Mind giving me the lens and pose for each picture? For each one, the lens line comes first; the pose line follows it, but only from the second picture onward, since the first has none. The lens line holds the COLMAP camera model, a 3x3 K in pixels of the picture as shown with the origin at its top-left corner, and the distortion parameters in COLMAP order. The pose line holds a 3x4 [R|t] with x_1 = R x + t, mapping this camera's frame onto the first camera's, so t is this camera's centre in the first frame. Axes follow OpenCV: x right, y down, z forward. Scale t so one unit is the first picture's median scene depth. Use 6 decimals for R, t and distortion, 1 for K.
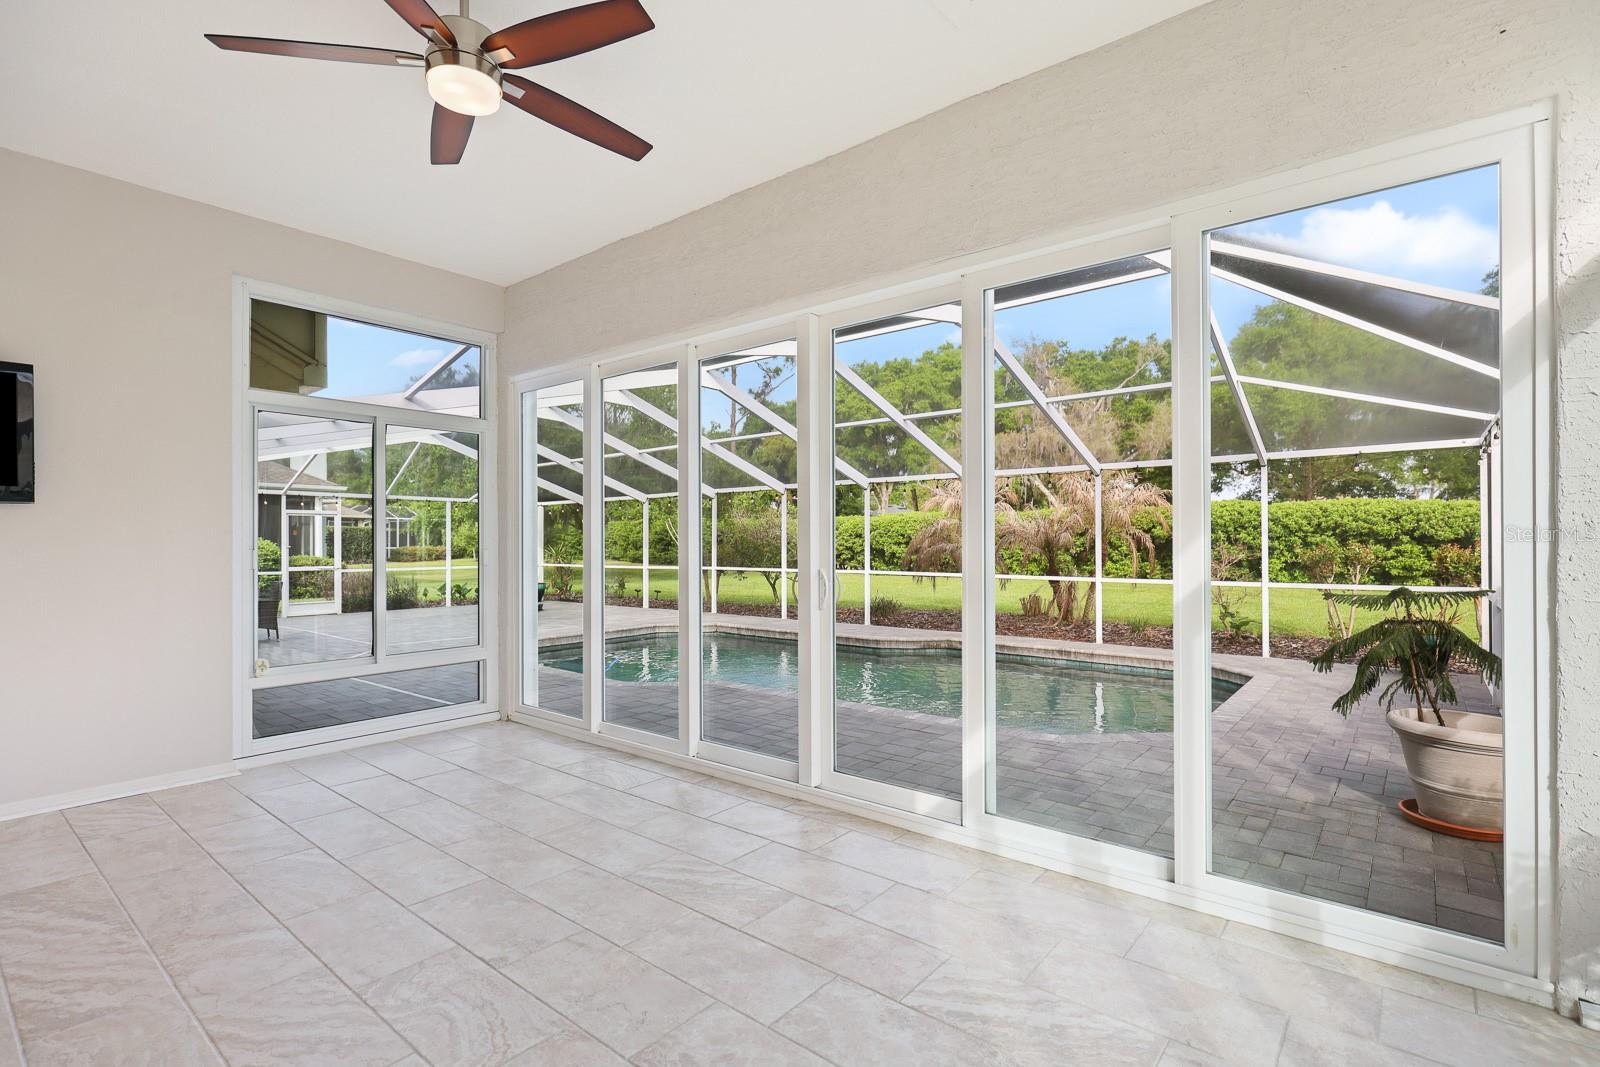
lens RADIAL K [[751.5, 0, 807.6], [0, 751.5, 547.5], [0, 0, 1]] dist [-0.000813, -0.001053]
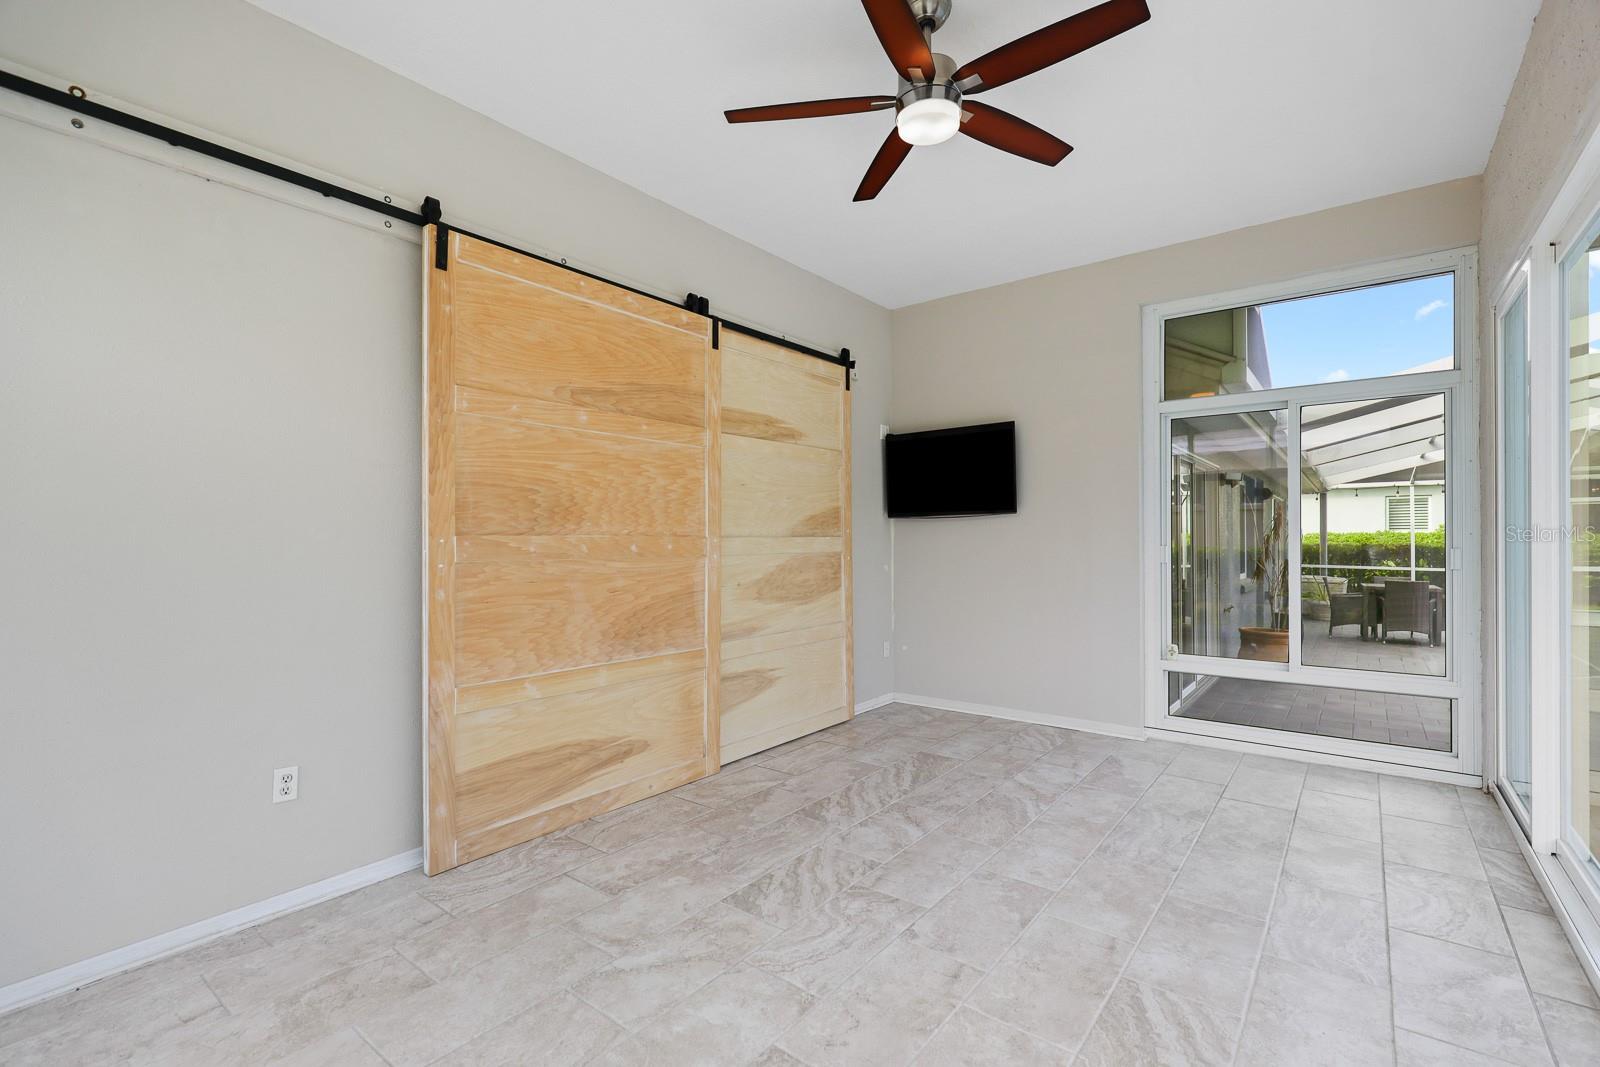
lens RADIAL K [[724.1, 0, 800.0], [0, 724.1, 533.5], [0, 0, 1]] dist [0.001379, -0.000152]
pose [[0.022297, -0.003991, -0.999743, 0.415274], [-0.003555, 0.999985, -0.004072, -0.009111], [0.999745, 0.003645, 0.022282, 0.552069]]
